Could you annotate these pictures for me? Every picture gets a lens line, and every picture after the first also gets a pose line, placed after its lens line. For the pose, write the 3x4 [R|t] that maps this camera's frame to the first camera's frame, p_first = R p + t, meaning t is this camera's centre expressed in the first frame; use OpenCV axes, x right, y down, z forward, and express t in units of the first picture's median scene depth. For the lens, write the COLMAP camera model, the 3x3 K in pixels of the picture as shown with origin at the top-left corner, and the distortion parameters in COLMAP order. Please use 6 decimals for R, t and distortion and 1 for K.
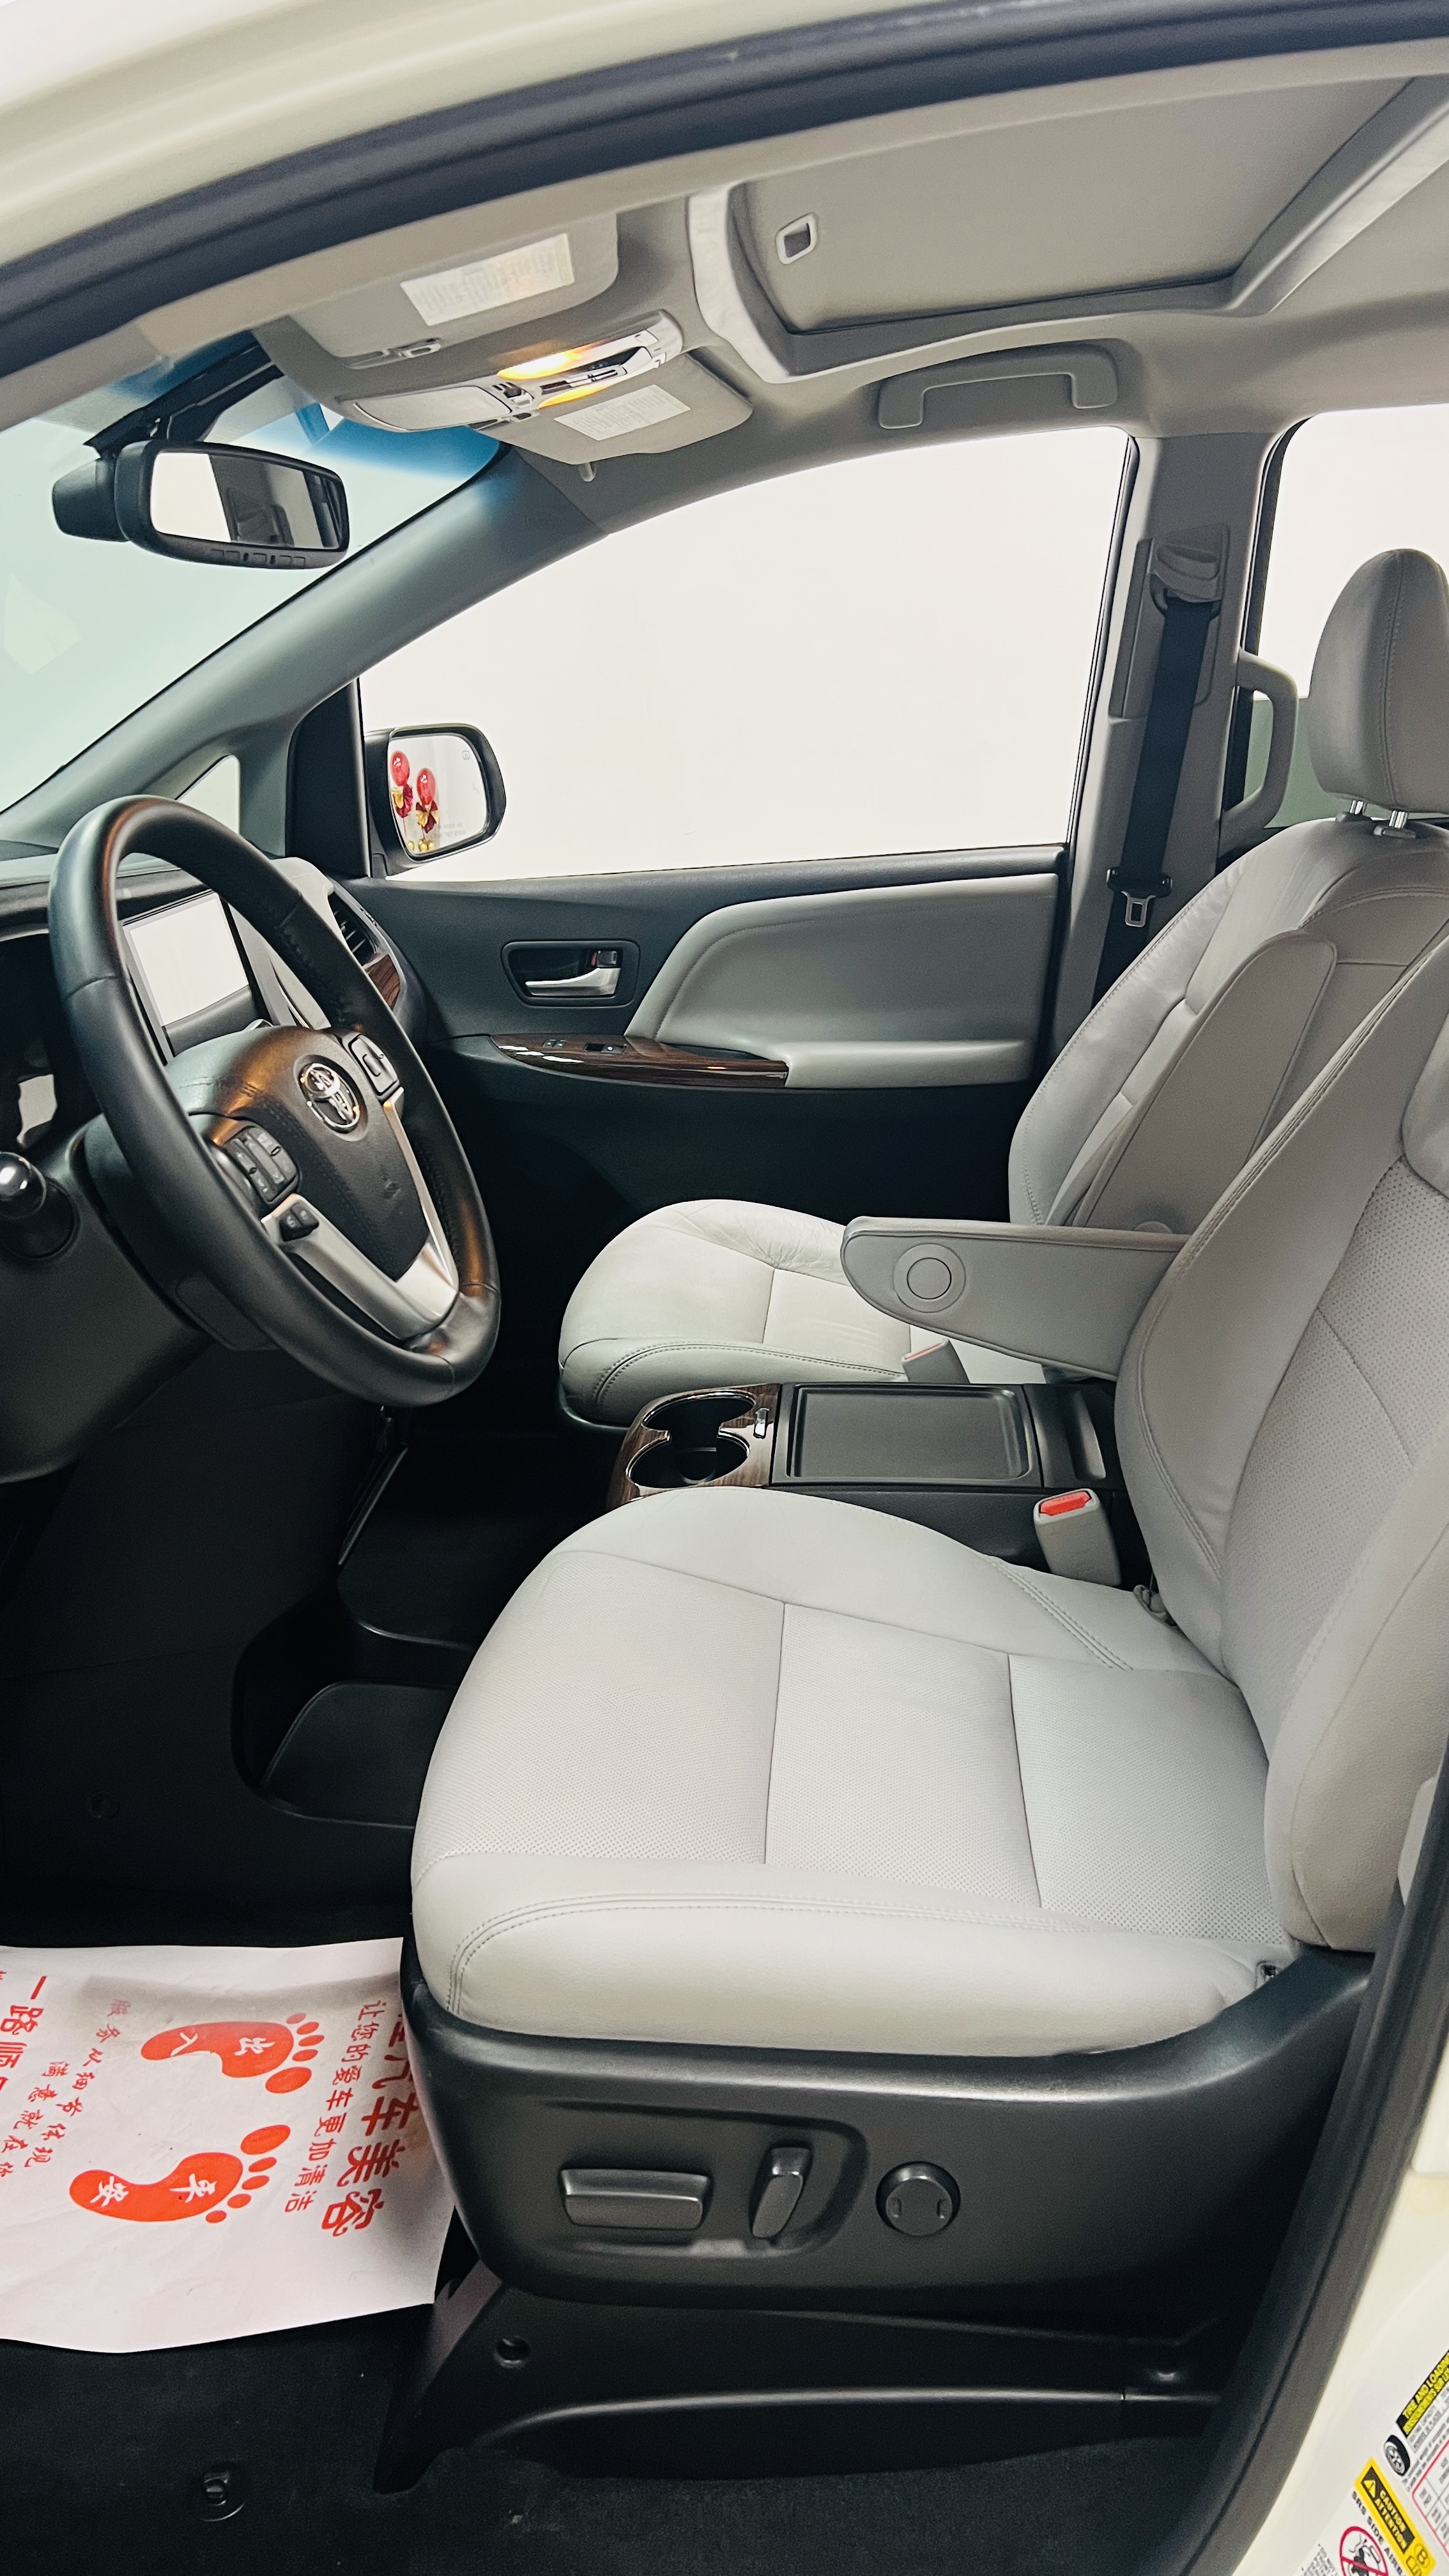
lens RADIAL K [[1936.7, 0, 756.6], [0, 1936.7, 1285.3], [0, 0, 1]] dist [0.067664, -0.088893]
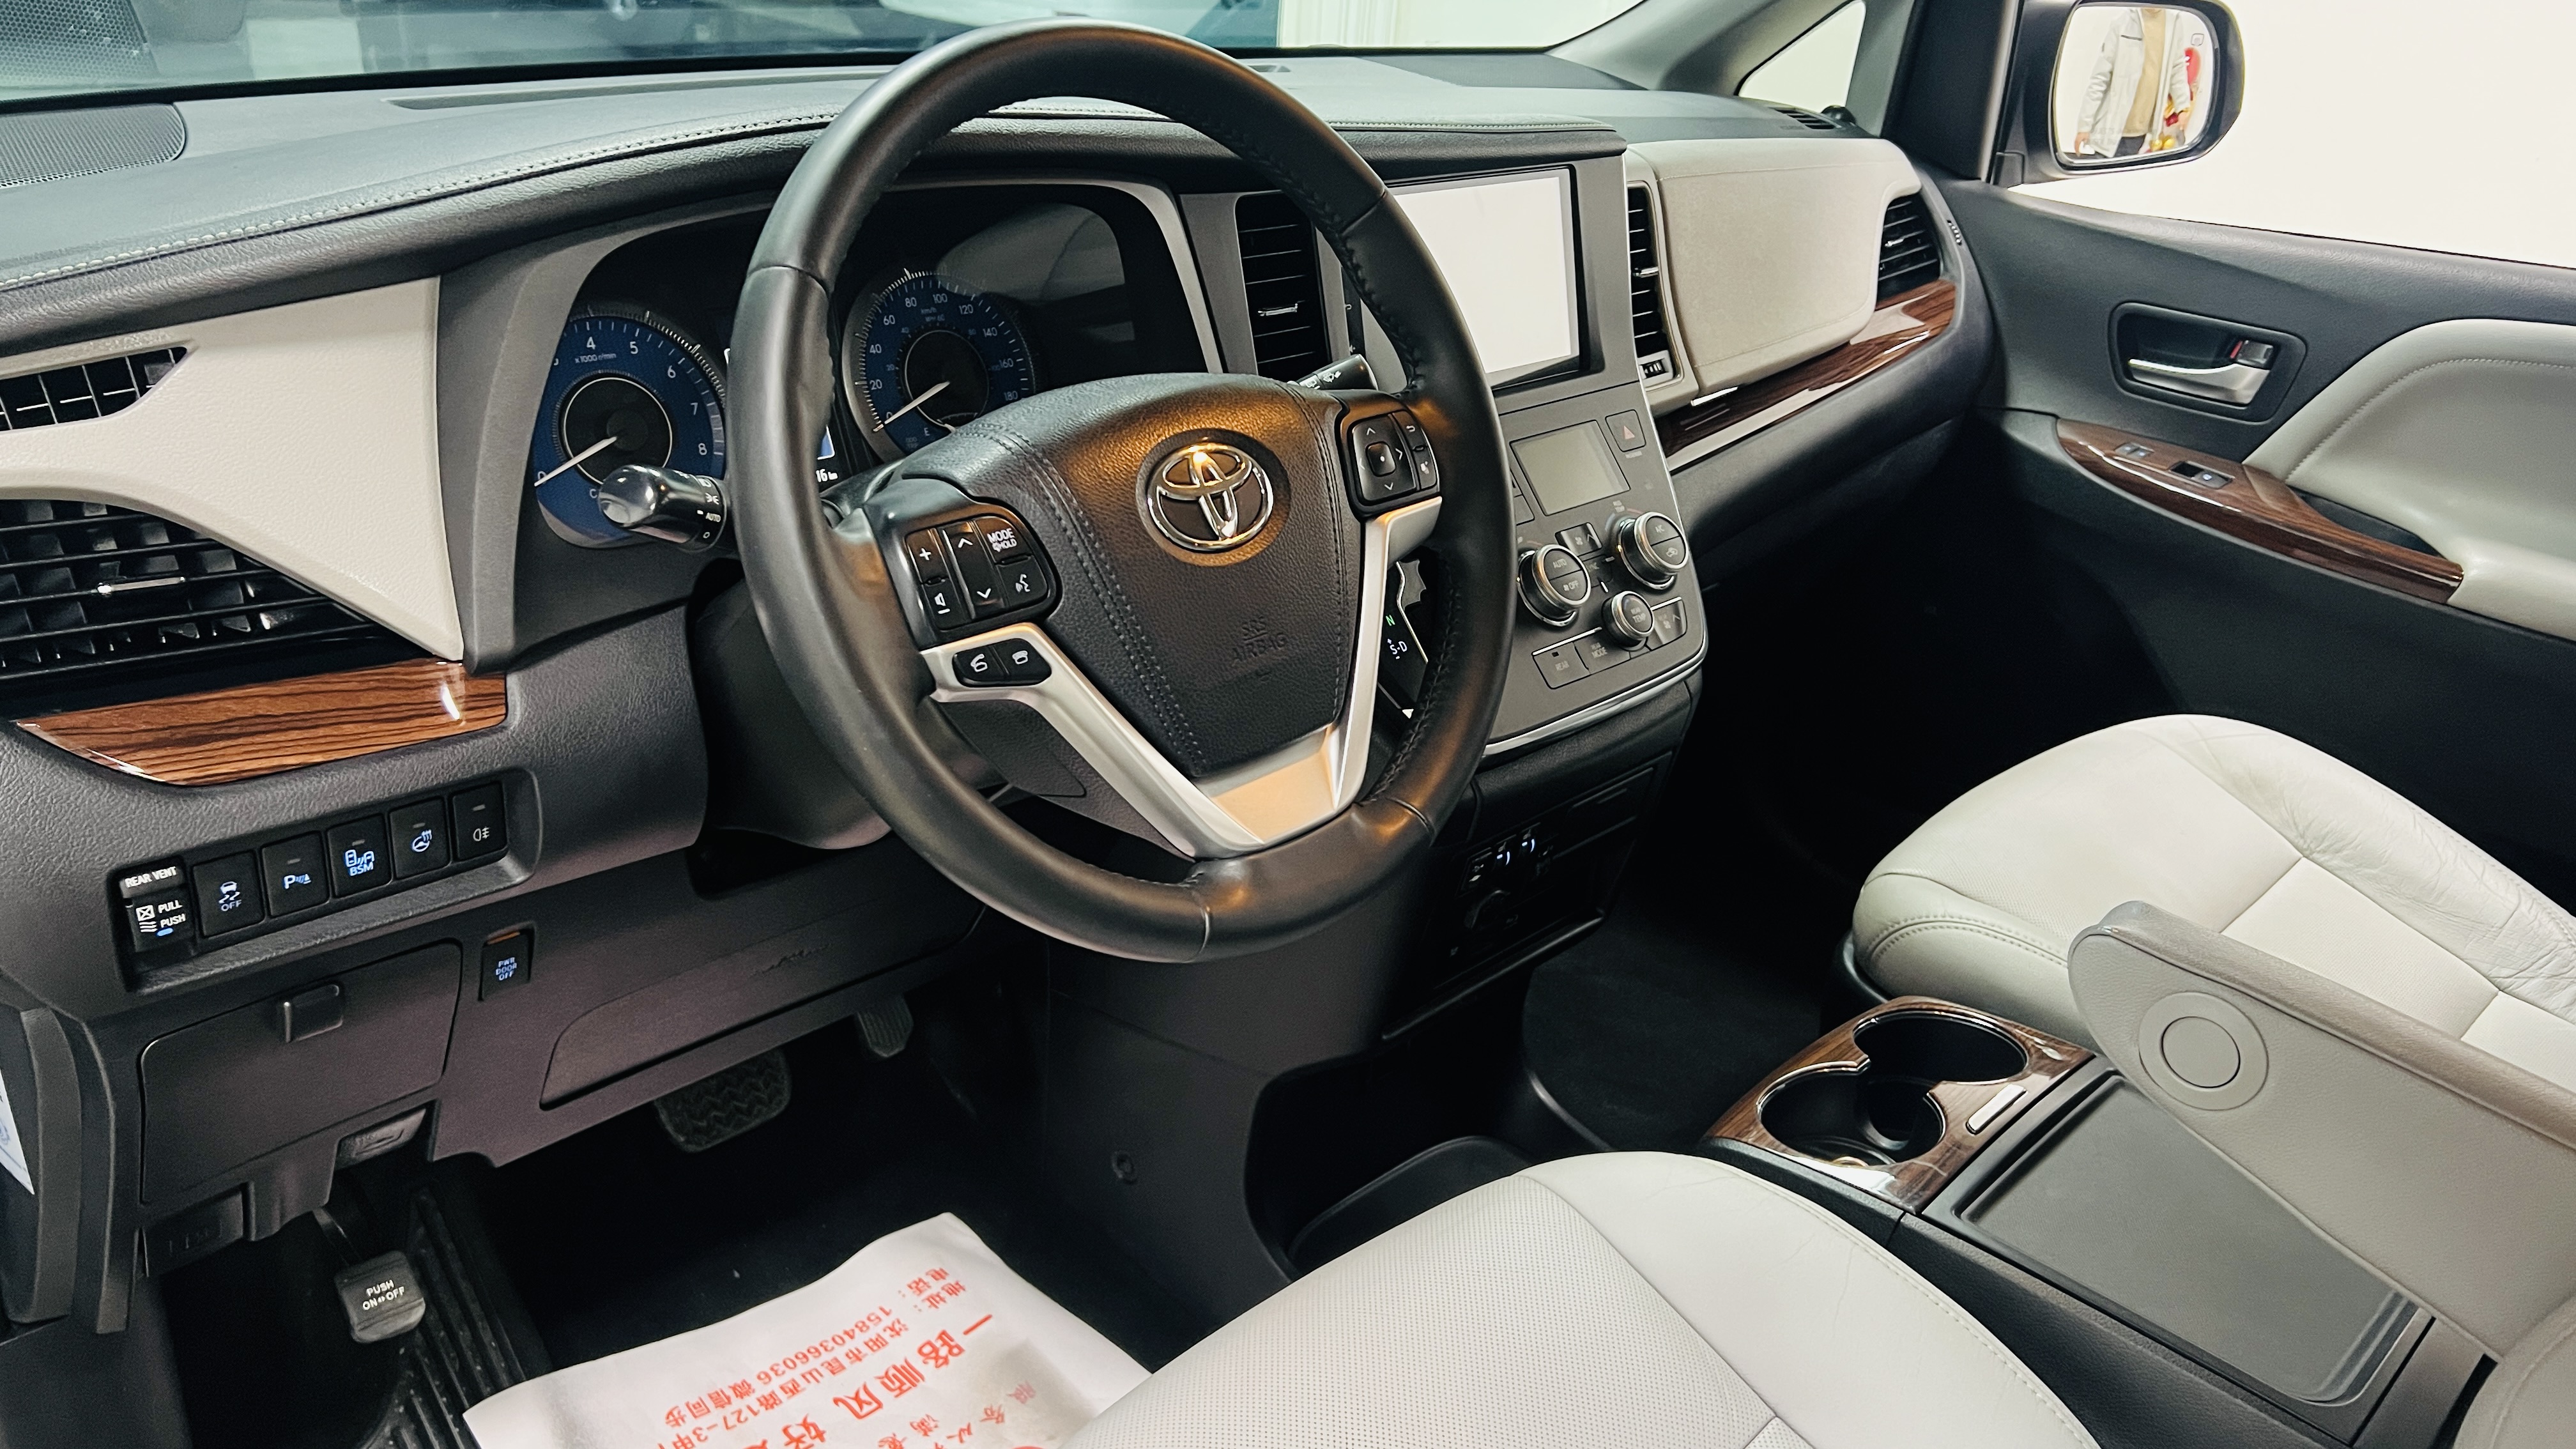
lens RADIAL K [[1936.7, 0, 1288.0], [0, 1936.7, 724.5], [0, 0, 1]] dist [0.067664, -0.088893]
pose [[0.757518, 0.336221, -0.559573, 0.163779], [-0.282085, 0.941600, 0.183893, -0.117527], [0.588723, 0.018545, 0.808122, 0.349856]]
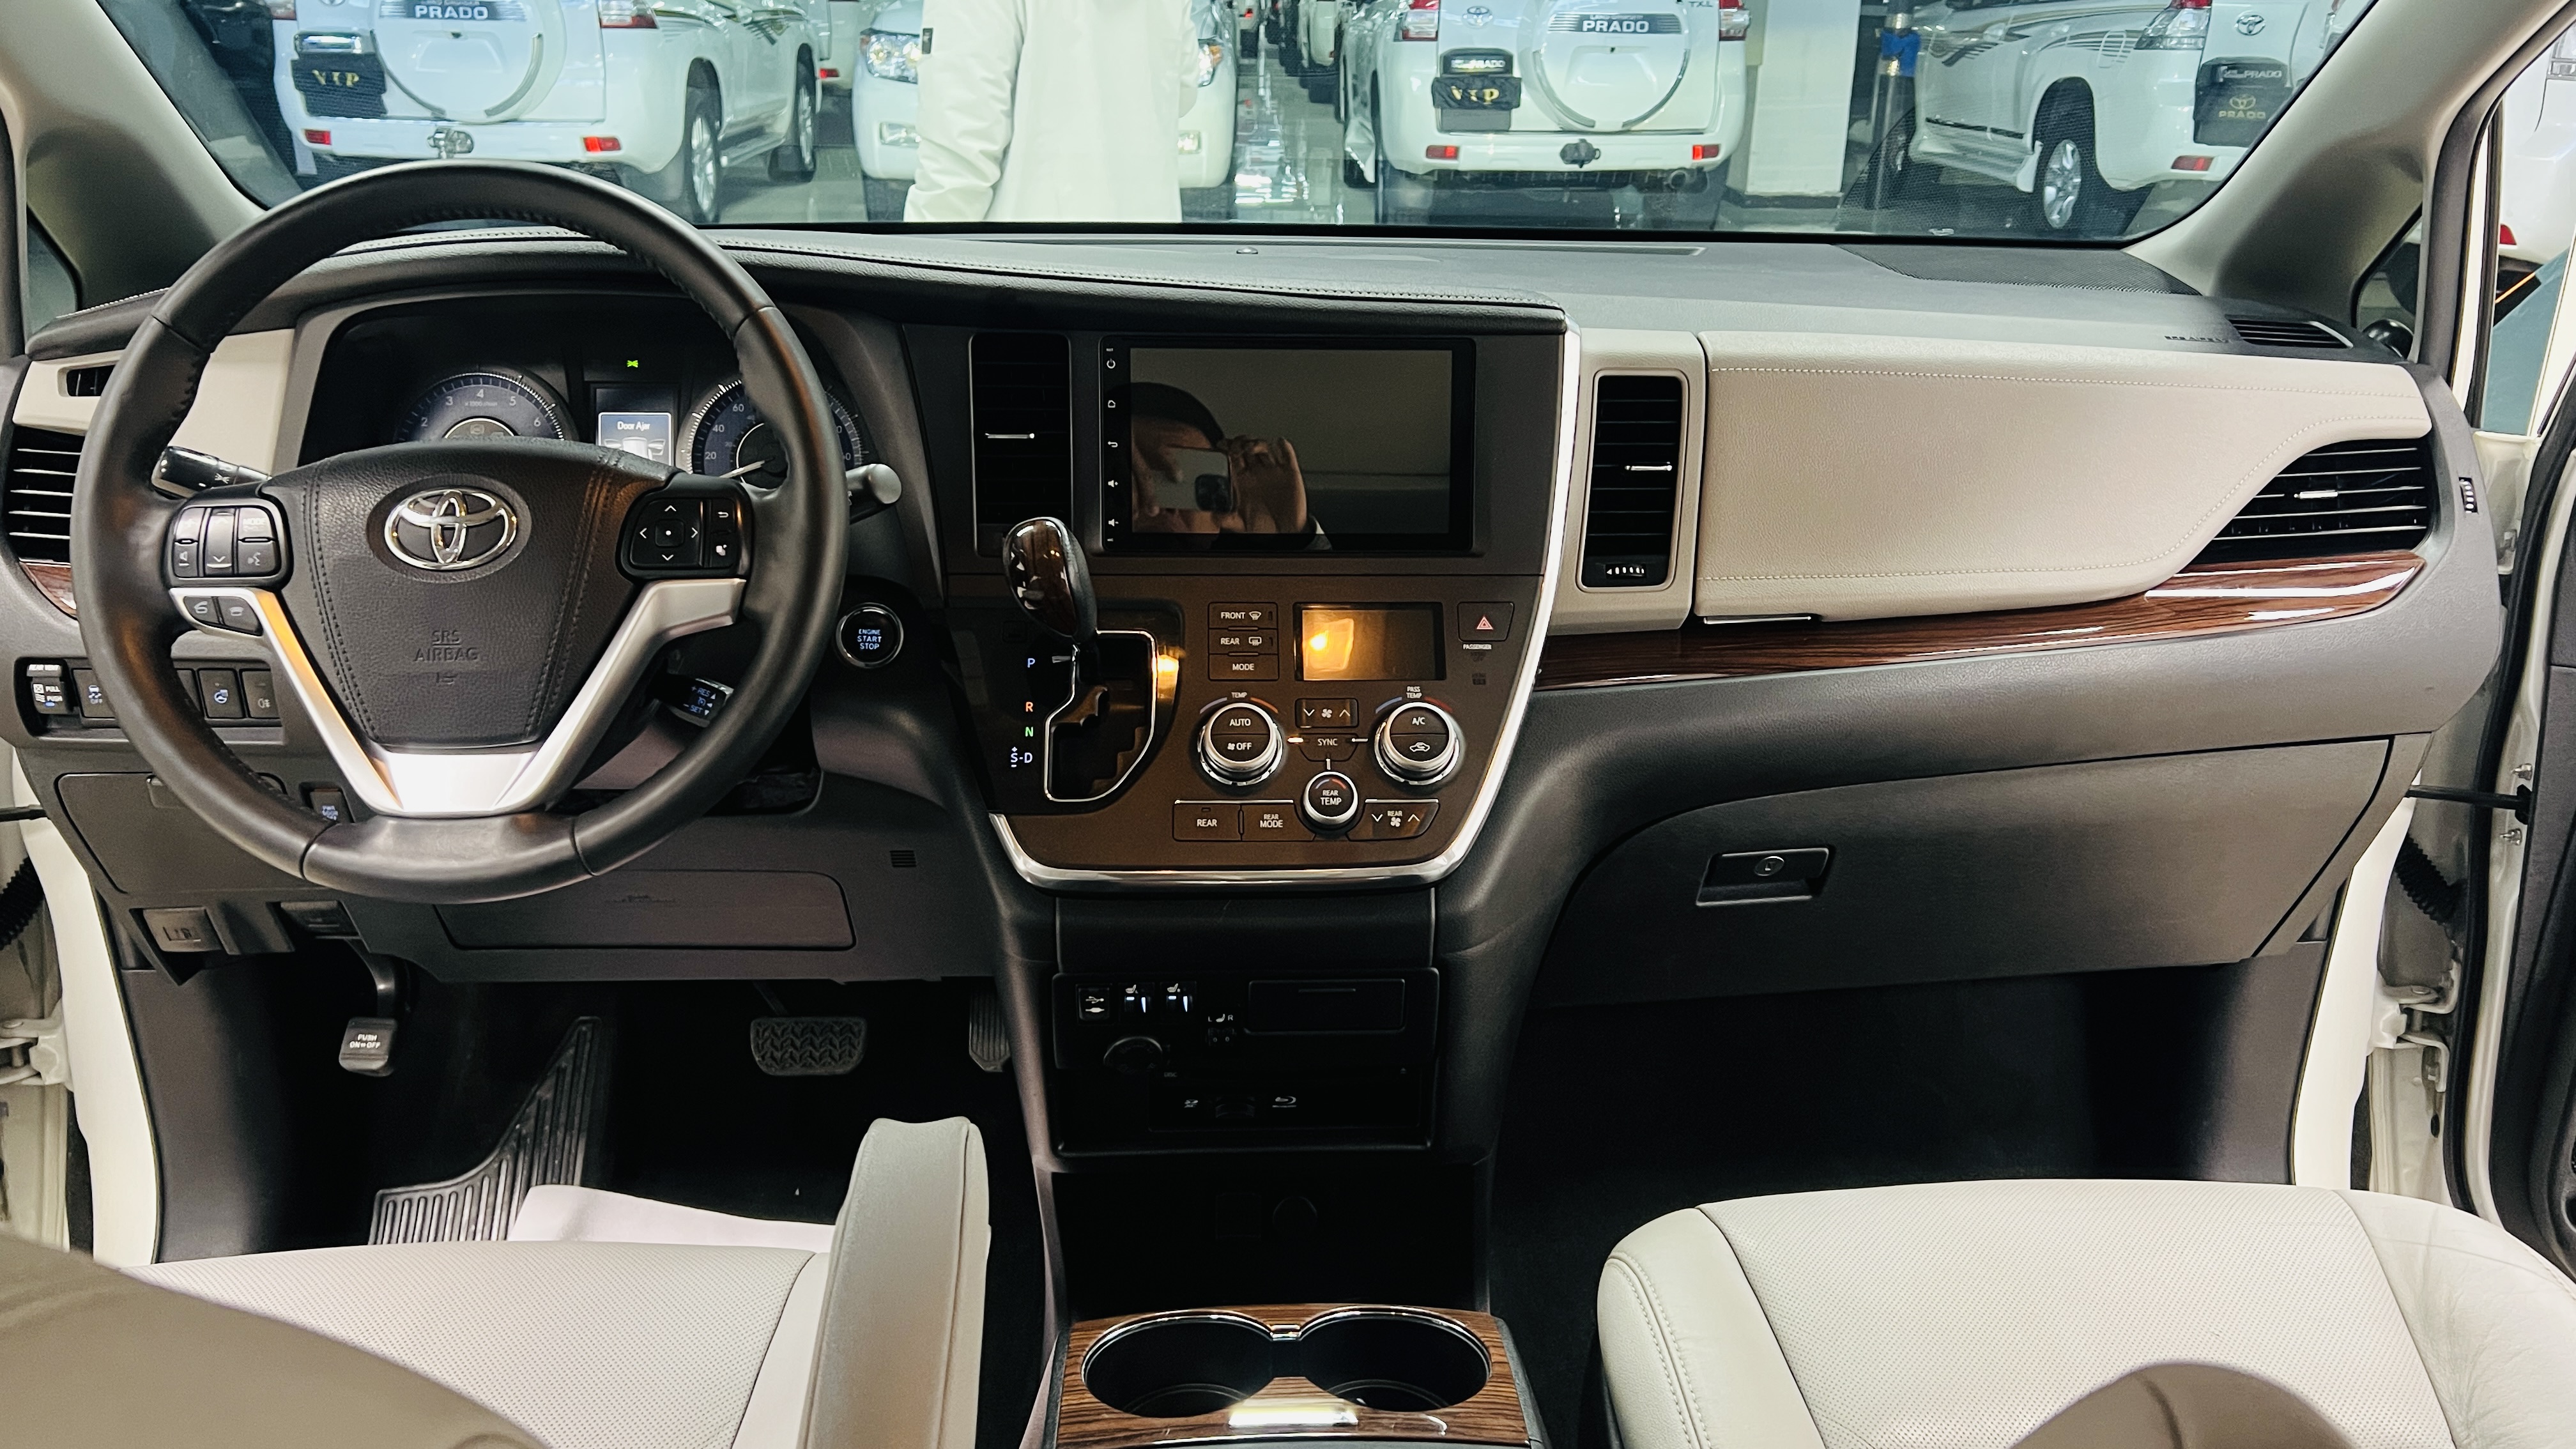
lens RADIAL K [[1922.1, 0, 1343.3], [0, 1922.1, 721.9], [0, 0, 1]] dist [0.116829, -0.209389]
pose [[0.115300, 0.377113, -0.918962, 0.494531], [-0.330237, 0.887063, 0.322589, -0.328719], [0.936830, 0.266281, 0.226815, 0.918671]]
